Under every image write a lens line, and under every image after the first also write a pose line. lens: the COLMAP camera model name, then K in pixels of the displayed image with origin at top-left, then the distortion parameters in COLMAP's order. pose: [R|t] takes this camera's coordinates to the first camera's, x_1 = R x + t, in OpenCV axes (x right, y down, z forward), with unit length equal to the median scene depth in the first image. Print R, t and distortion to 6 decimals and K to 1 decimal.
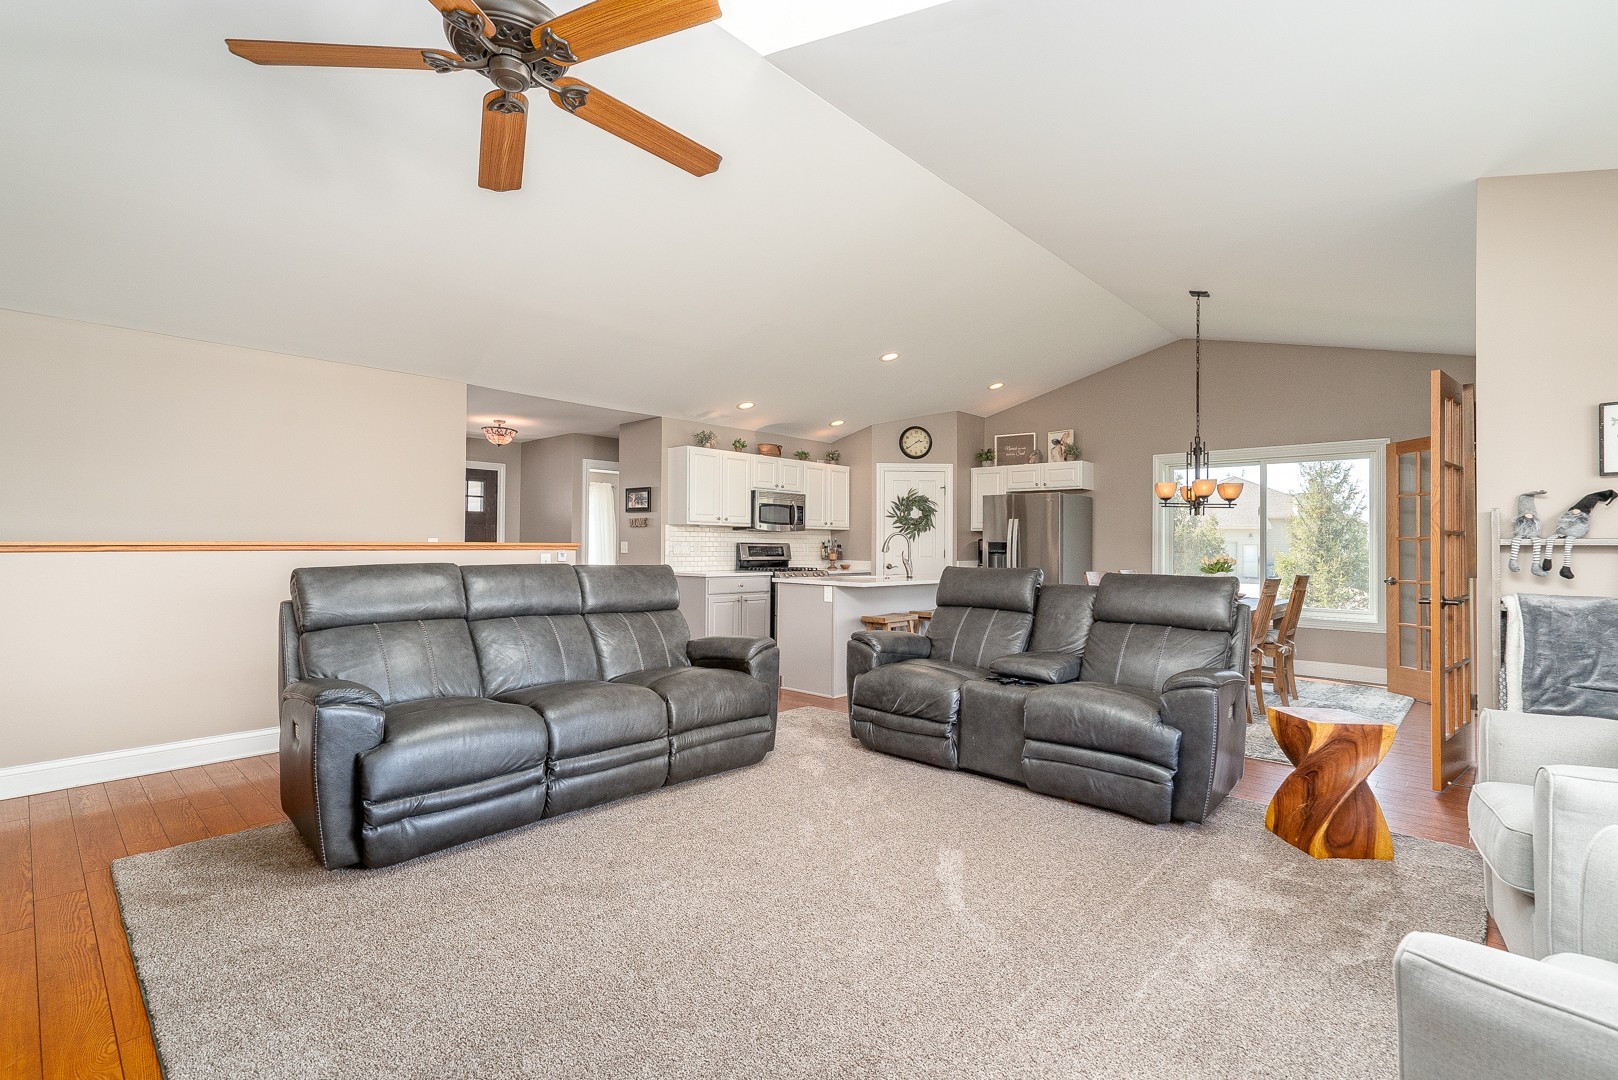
lens RADIAL K [[739.2, 0, 807.1], [0, 739.2, 534.8], [0, 0, 1]] dist [0.003477, 0.000094]
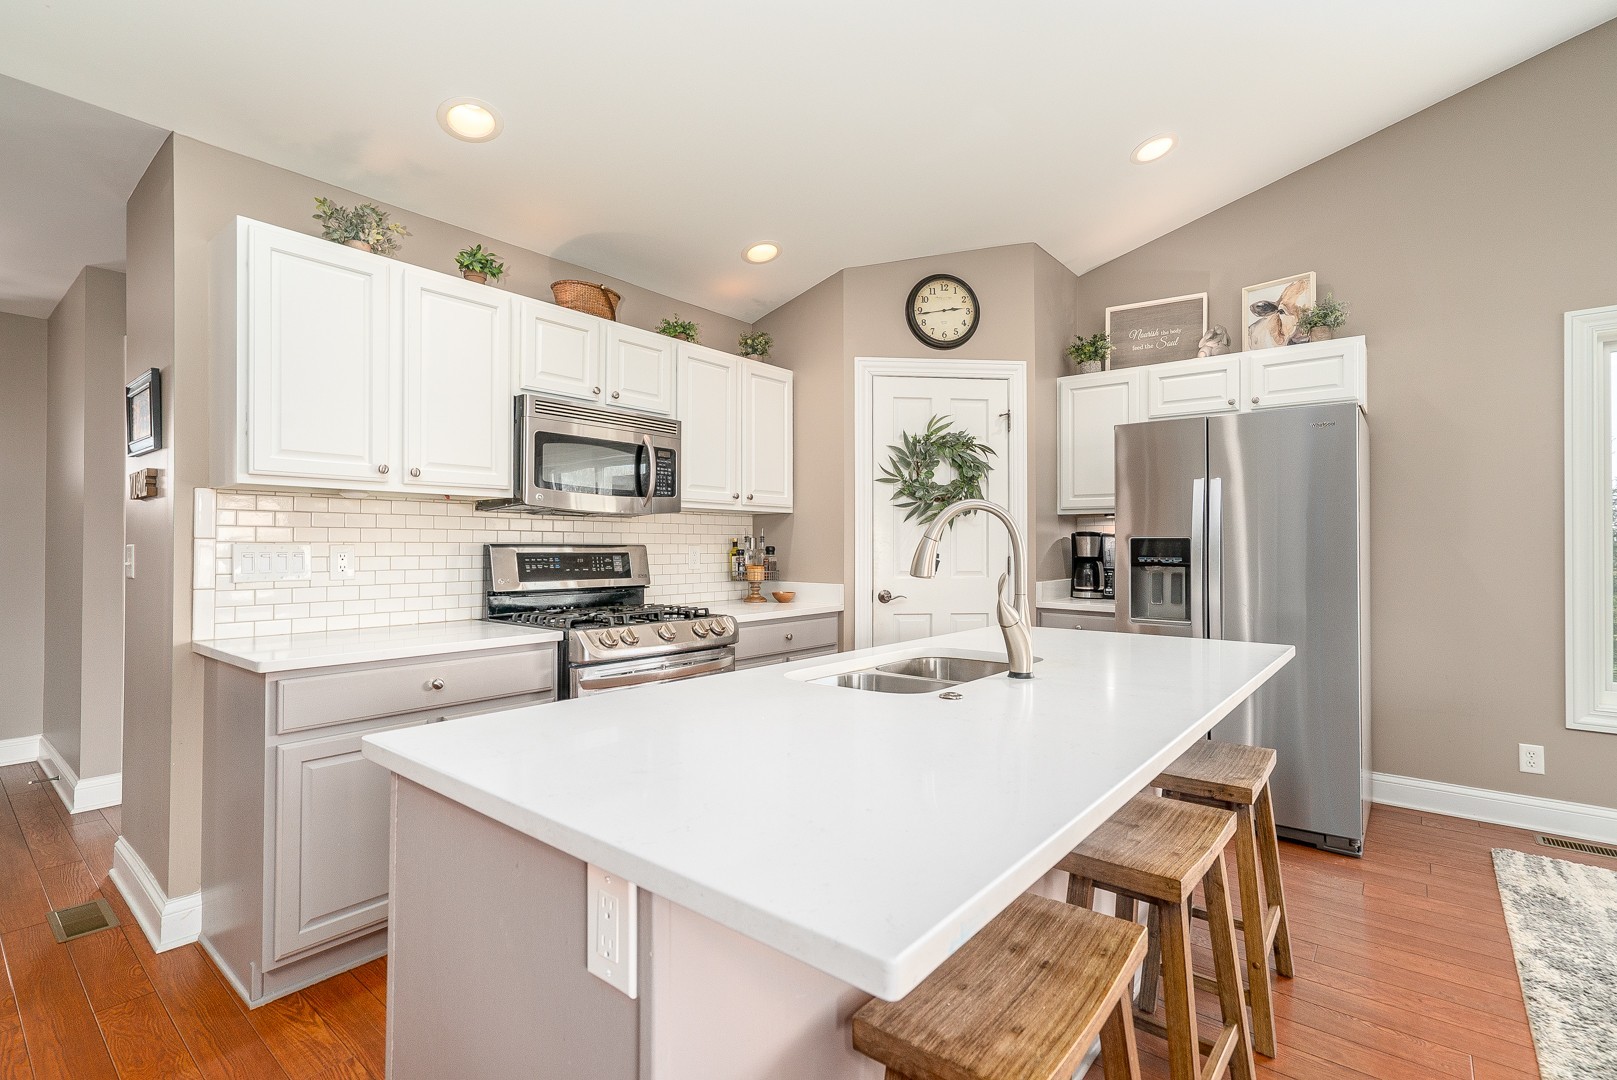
lens RADIAL K [[738.8, 0, 806.6], [0, 738.8, 534.8], [0, 0, 1]] dist [0.003477, 0.000094]
pose [[0.997540, -0.006021, 0.069835, 0.035314], [0.006085, 0.999981, -0.000694, 0.006986], [-0.069829, 0.001117, 0.997558, 0.572910]]
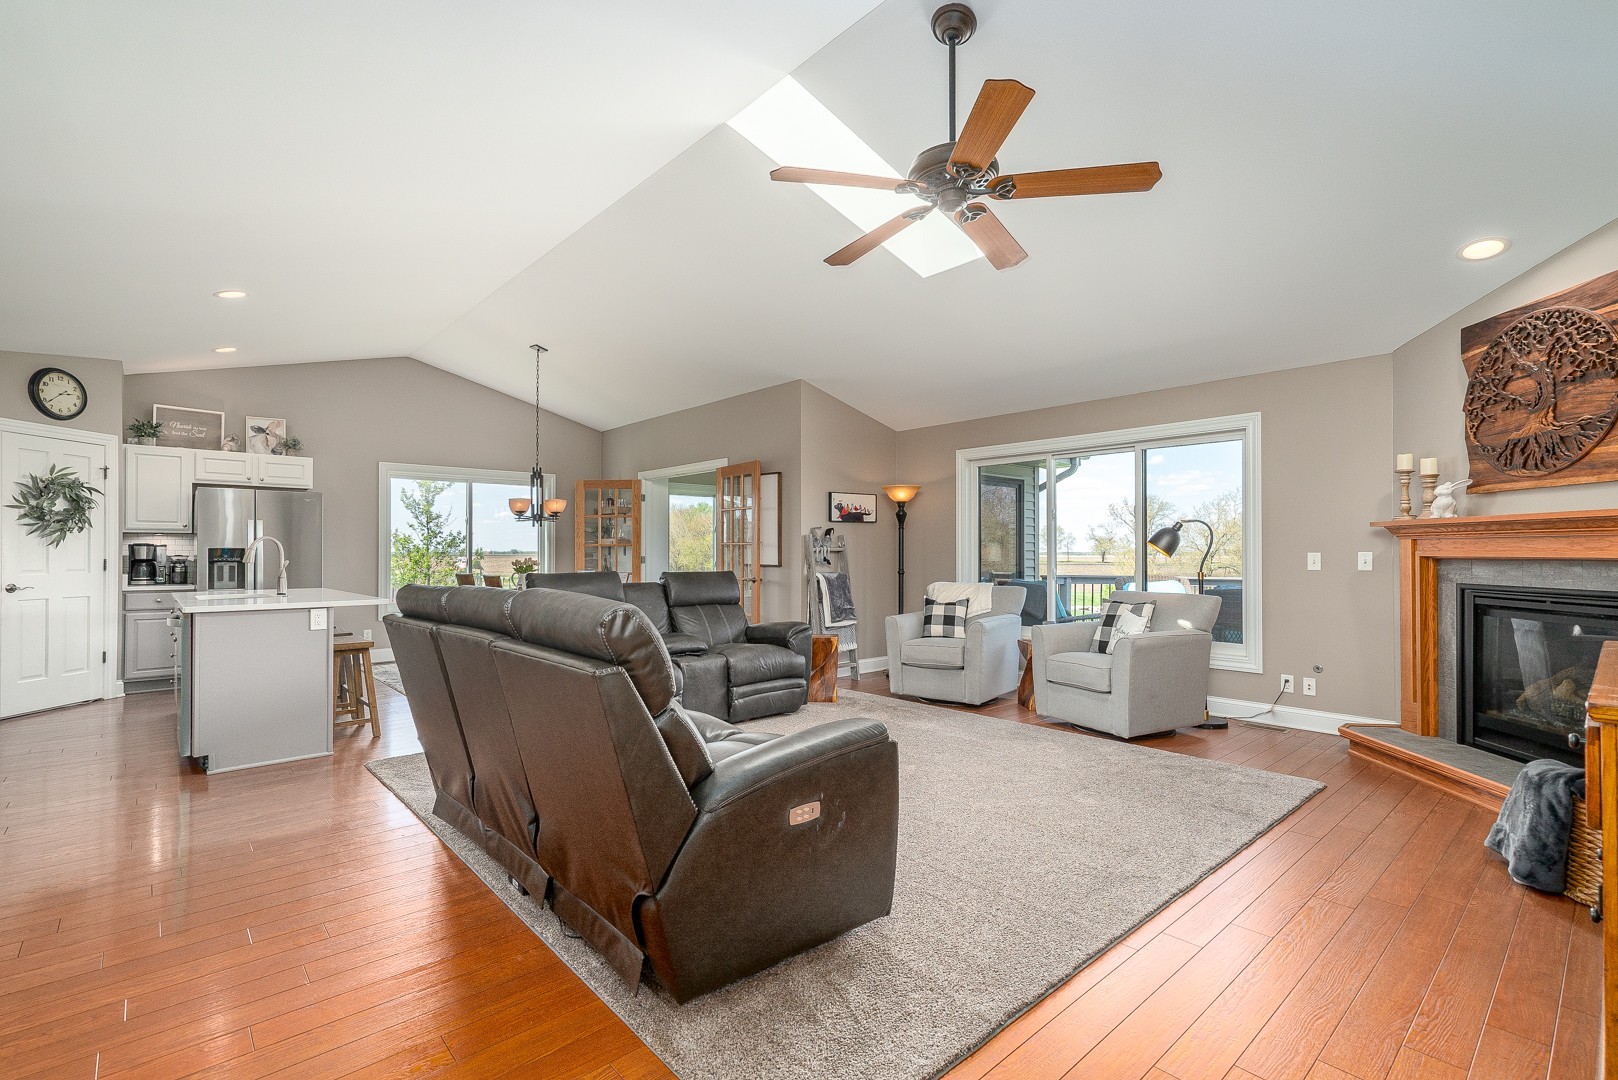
lens RADIAL K [[729.3, 0, 809.1], [0, 729.3, 545.7], [0, 0, 1]] dist [0.001483, 0.000370]
pose [[0.085962, -0.002265, 0.996296, -0.436835], [-0.012512, 0.999916, 0.003353, -0.002708], [-0.996220, -0.012754, 0.085926, 0.290579]]
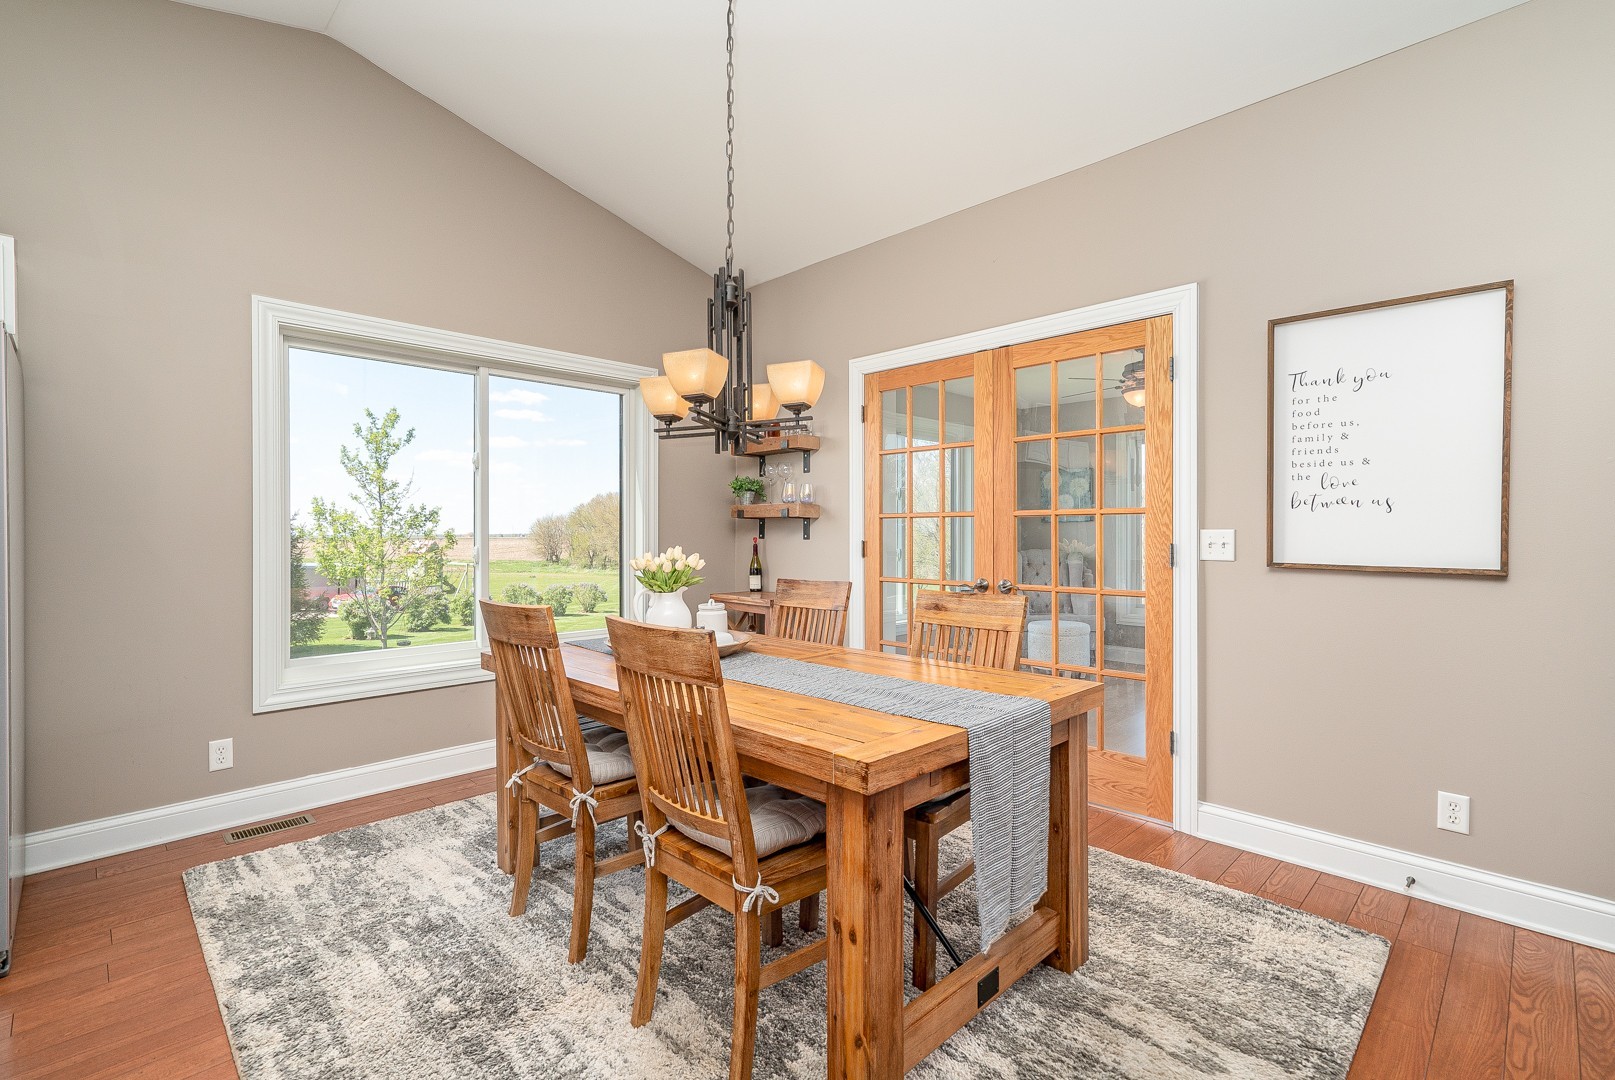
lens RADIAL K [[737.9, 0, 805.6], [0, 737.9, 534.8], [0, 0, 1]] dist [0.003477, 0.000094]
pose [[0.031558, -0.009964, 0.999452, 0.119165], [-0.009790, 0.999899, 0.010278, 0.014409], [-0.999454, -0.010109, 0.031457, 0.676062]]
